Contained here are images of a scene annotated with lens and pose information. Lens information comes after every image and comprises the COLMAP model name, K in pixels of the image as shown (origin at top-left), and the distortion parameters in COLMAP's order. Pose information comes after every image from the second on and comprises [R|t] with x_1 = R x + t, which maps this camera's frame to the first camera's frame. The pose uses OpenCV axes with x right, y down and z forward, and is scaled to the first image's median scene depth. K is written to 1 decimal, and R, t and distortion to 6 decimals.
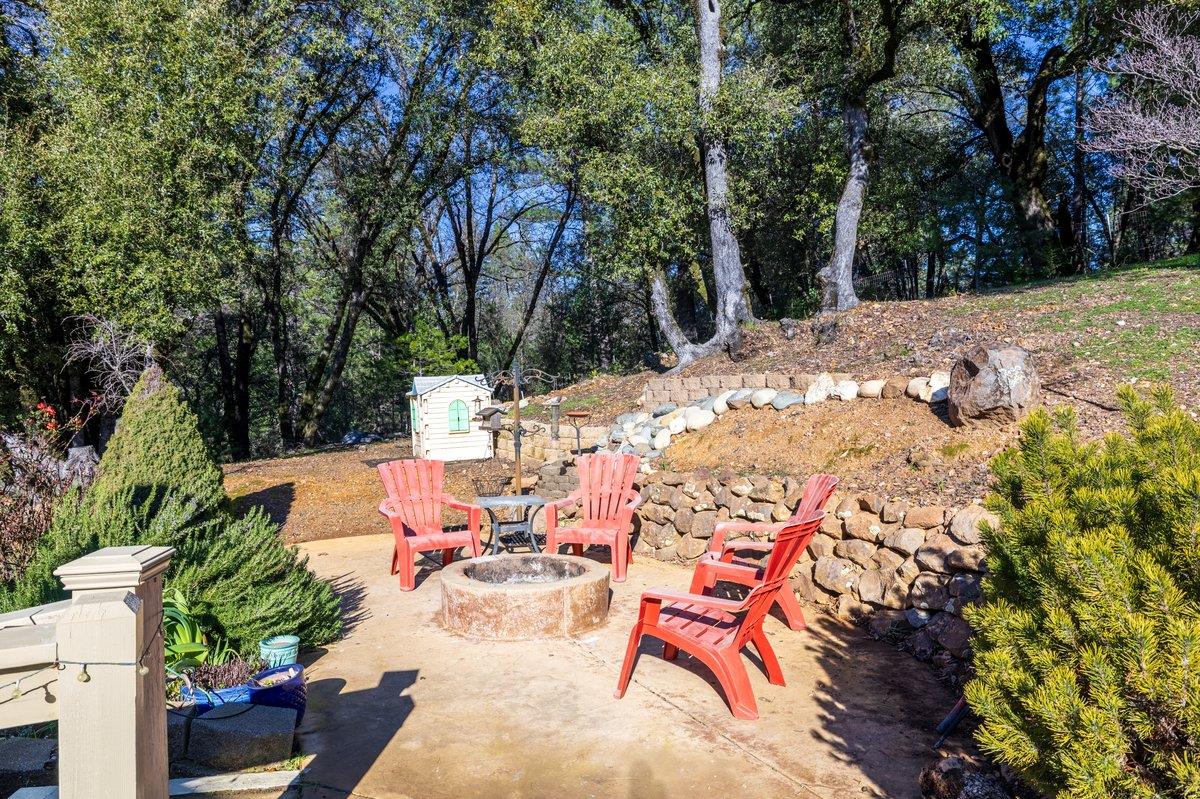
lens RADIAL K [[797.1, 0, 601.1], [0, 797.1, 396.1], [0, 0, 1]] dist [-0.007003, 0.001802]
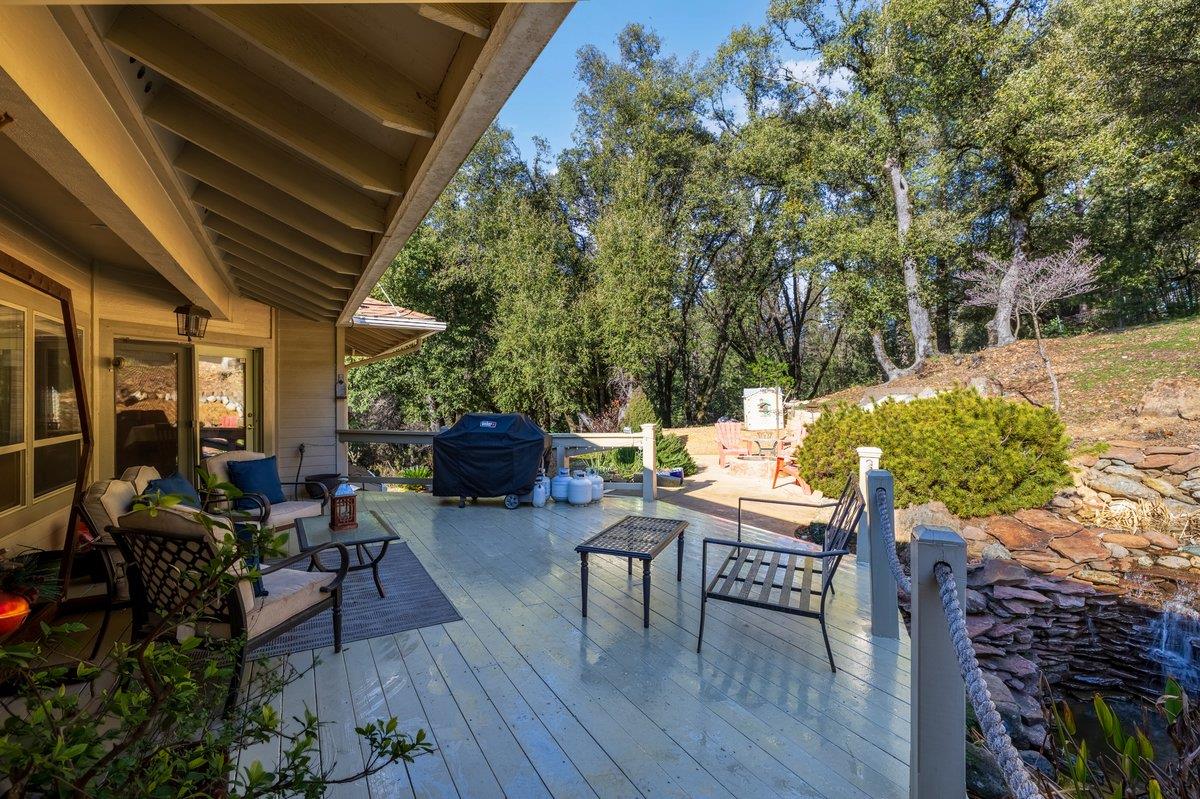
lens RADIAL K [[518.9, 0, 604.4], [0, 518.9, 403.0], [0, 0, 1]] dist [0.002612, 0.000204]
pose [[0.855220, 0.006395, -0.518226, 0.159965], [-0.001393, 0.999949, 0.010040, 0.000305], [0.518264, -0.007864, 0.855185, -0.357755]]
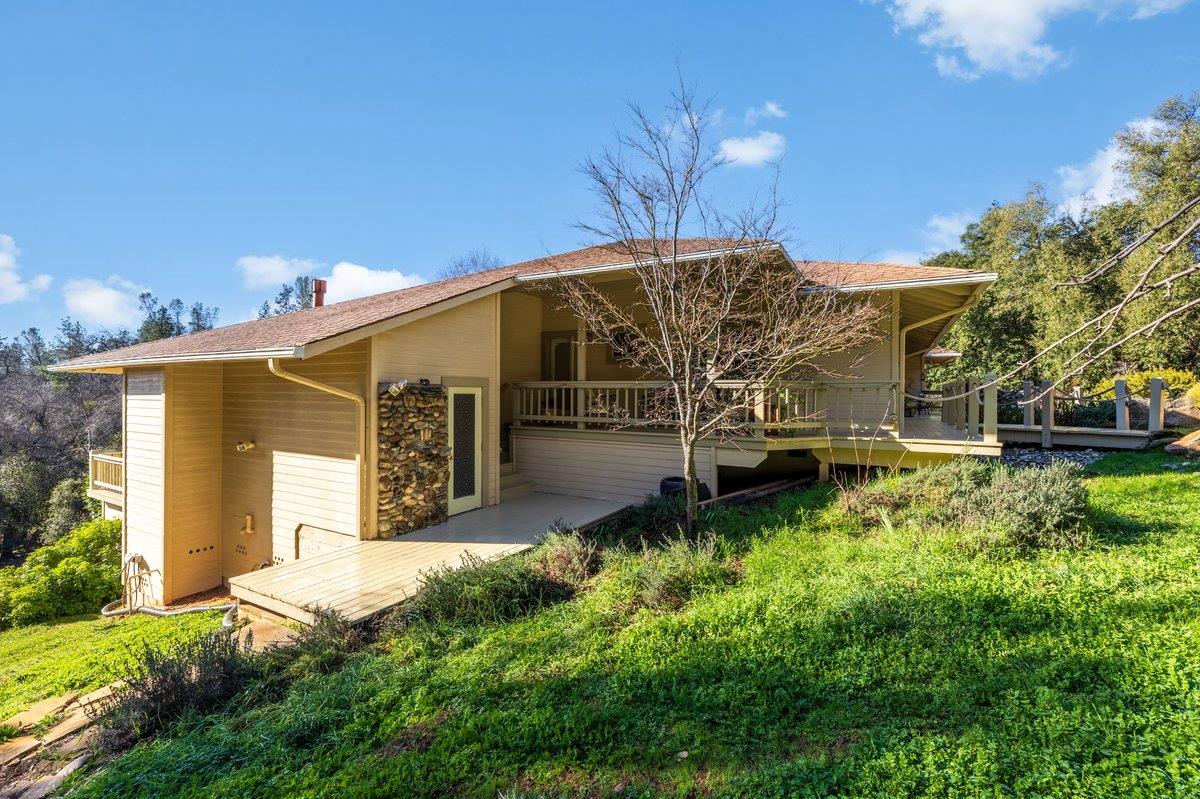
lens RADIAL K [[518.9, 0, 595.4], [0, 518.9, 400.5], [0, 0, 1]] dist [0.002612, 0.000204]
pose [[-0.020620, 0.009881, -0.999739, 1.520692], [-0.007906, 0.999918, 0.010046, 0.063907], [0.999756, 0.008111, -0.020541, -1.168829]]
